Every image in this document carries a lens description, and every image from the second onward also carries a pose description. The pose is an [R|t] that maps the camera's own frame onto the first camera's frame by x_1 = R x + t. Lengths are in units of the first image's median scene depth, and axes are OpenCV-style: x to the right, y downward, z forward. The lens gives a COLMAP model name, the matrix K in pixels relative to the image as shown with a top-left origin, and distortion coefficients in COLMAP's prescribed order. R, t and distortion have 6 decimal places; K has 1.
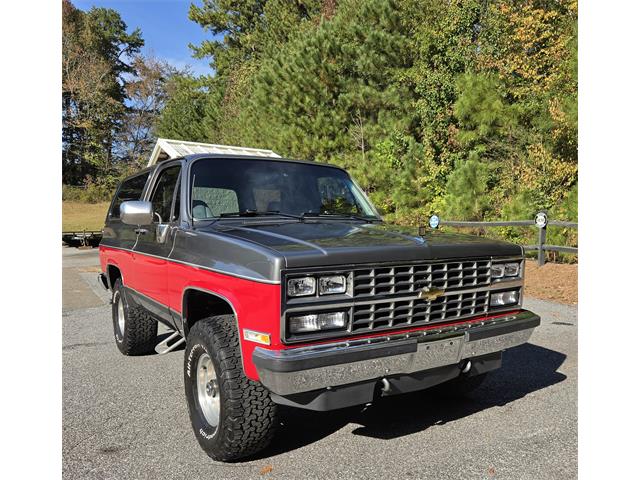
lens RADIAL K [[469.8, 0, 336.7], [0, 469.8, 271.9], [0, 0, 1]] dist [0.064394, -0.037147]
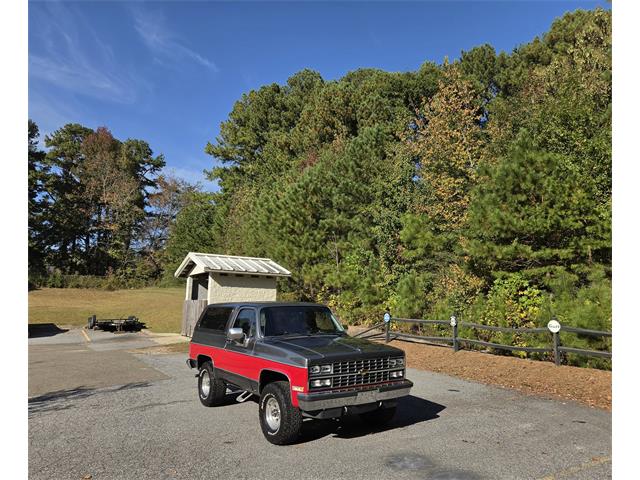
lens RADIAL K [[442.3, 0, 320.5], [0, 442.3, 238.1], [0, 0, 1]] dist [0.075131, -0.046450]
pose [[0.999838, 0.008369, 0.015907, -0.014229], [-0.004373, 0.971650, -0.236382, -0.016199], [-0.017435, 0.236274, 0.971530, -0.279569]]
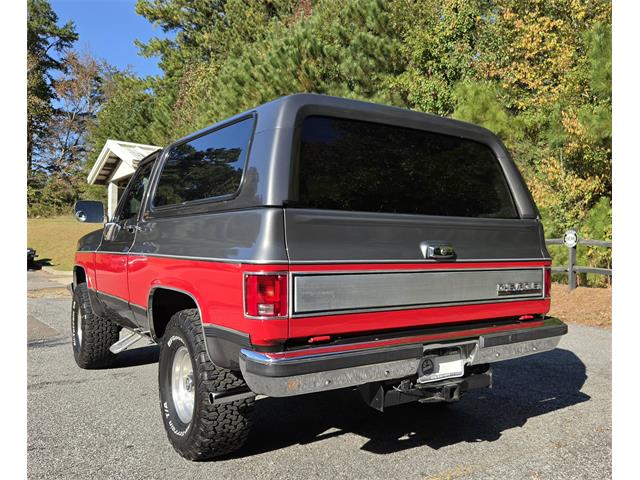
lens RADIAL K [[528.4, 0, 341.5], [0, 528.4, 267.7], [0, 0, 1]] dist [0.066578, -0.046095]
pose [[0.994564, 0.010097, 0.103633, -0.061371], [-0.002713, 0.997462, -0.071152, 0.010872], [-0.104088, 0.070484, 0.992067, 0.034766]]
